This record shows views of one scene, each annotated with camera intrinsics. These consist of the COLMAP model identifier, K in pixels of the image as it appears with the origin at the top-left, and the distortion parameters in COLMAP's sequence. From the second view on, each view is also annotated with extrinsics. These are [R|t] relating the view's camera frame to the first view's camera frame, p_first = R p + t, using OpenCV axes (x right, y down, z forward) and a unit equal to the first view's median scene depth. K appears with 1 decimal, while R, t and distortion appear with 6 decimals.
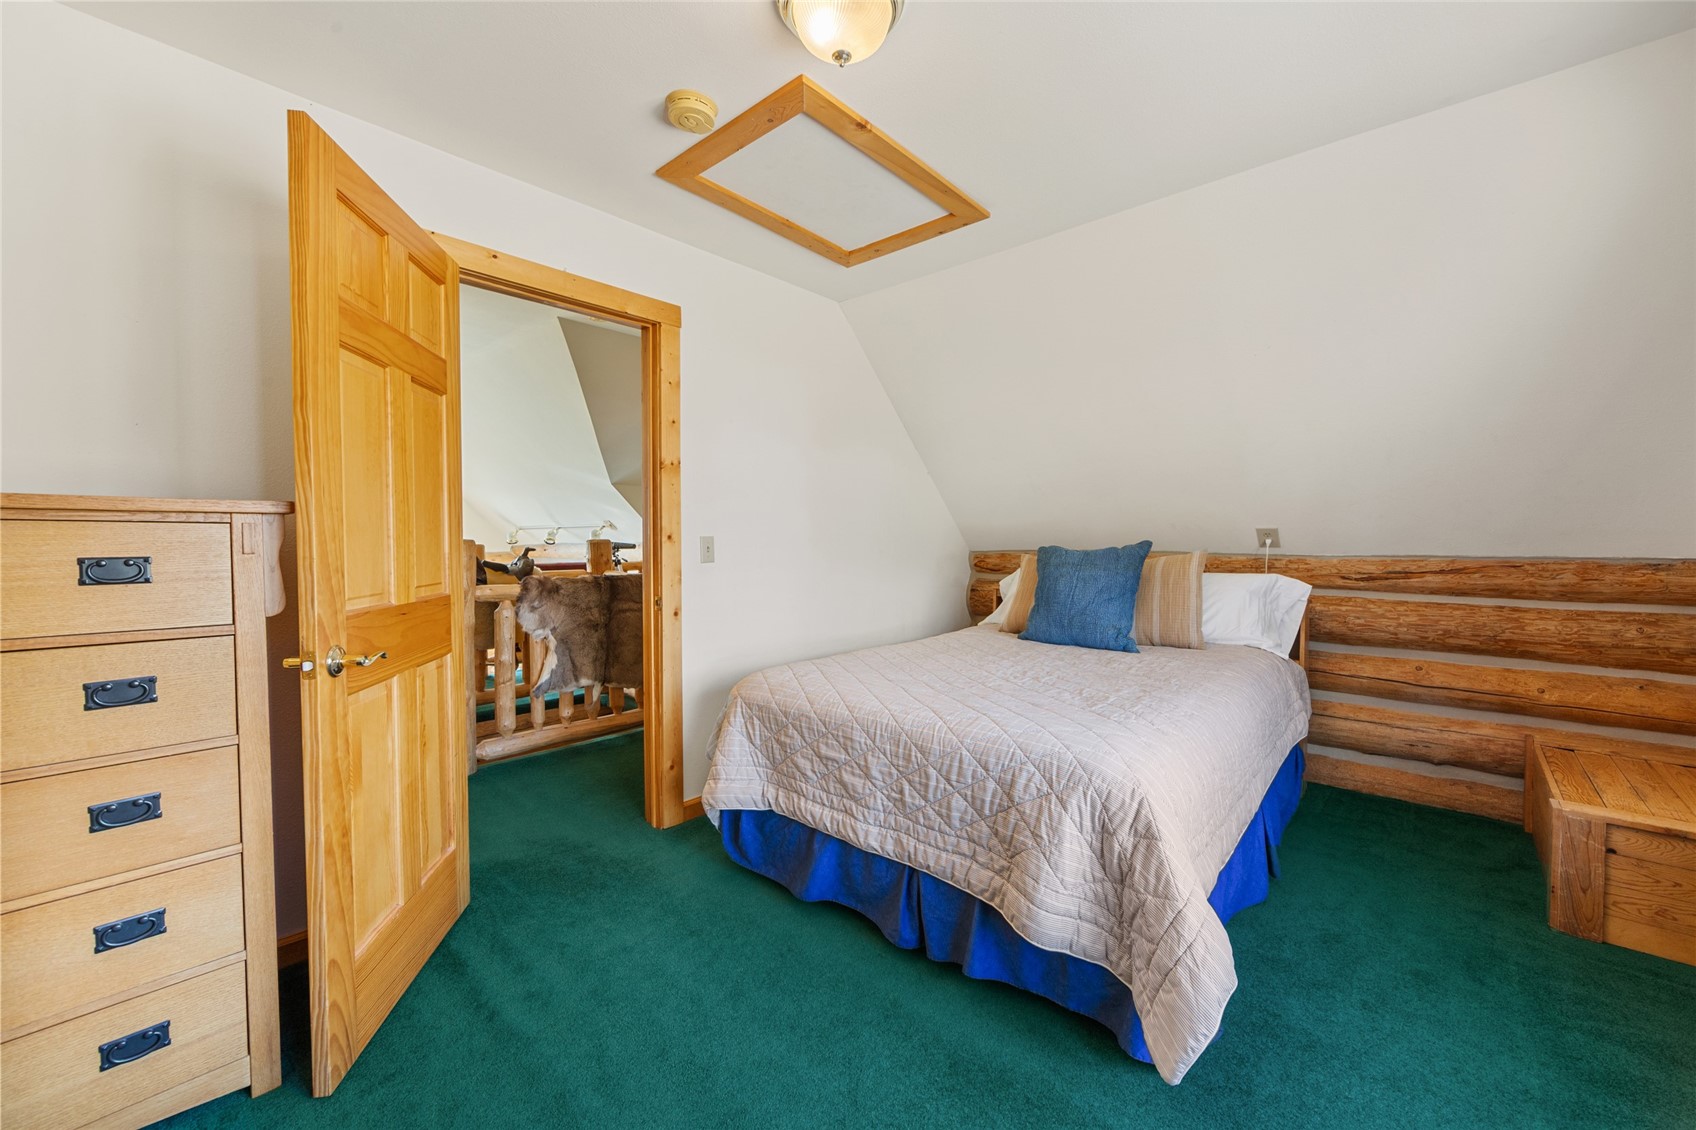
lens RADIAL K [[663.2, 0, 856.2], [0, 663.2, 570.7], [0, 0, 1]] dist [-0.008535, -0.000088]
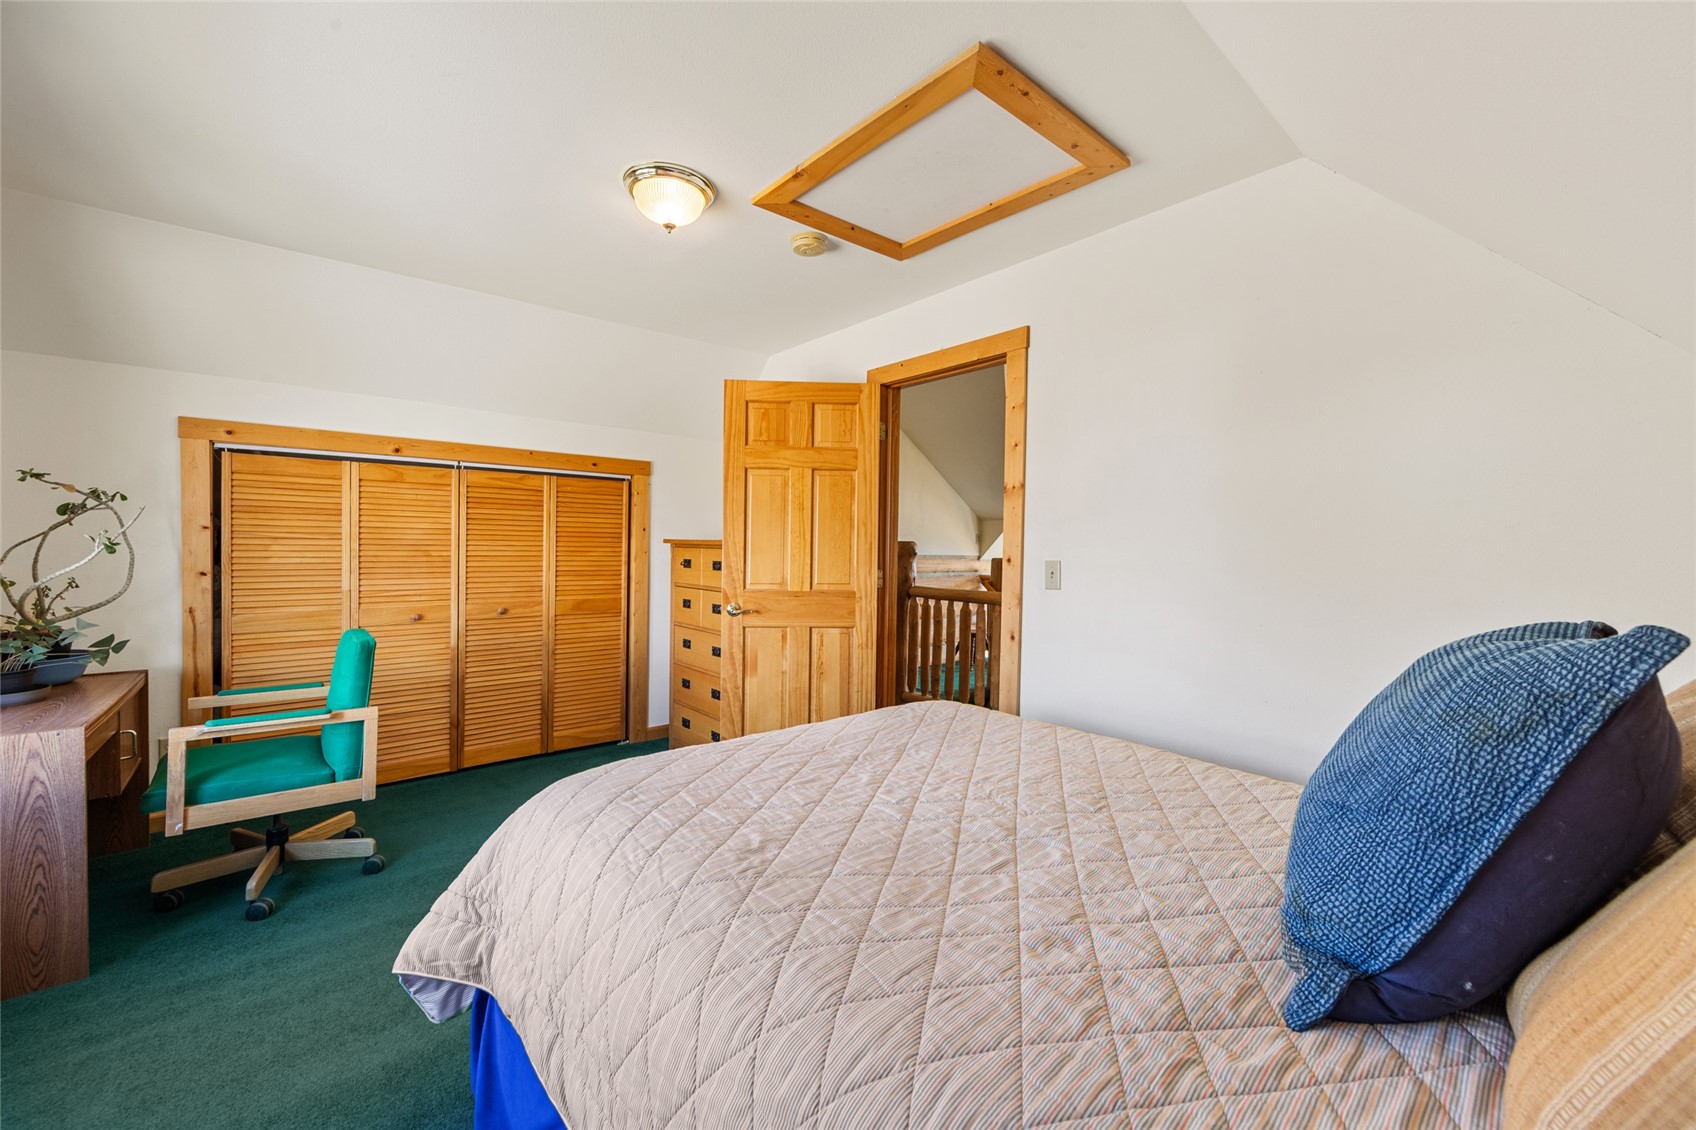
lens RADIAL K [[679.0, 0, 844.0], [0, 679.0, 581.1], [0, 0, 1]] dist [0.001042, 0.000043]
pose [[-0.134918, 0.032283, -0.990331, 1.014633], [-0.069555, 0.996695, 0.041966, -0.058422], [0.988413, 0.074544, -0.132226, 1.156436]]
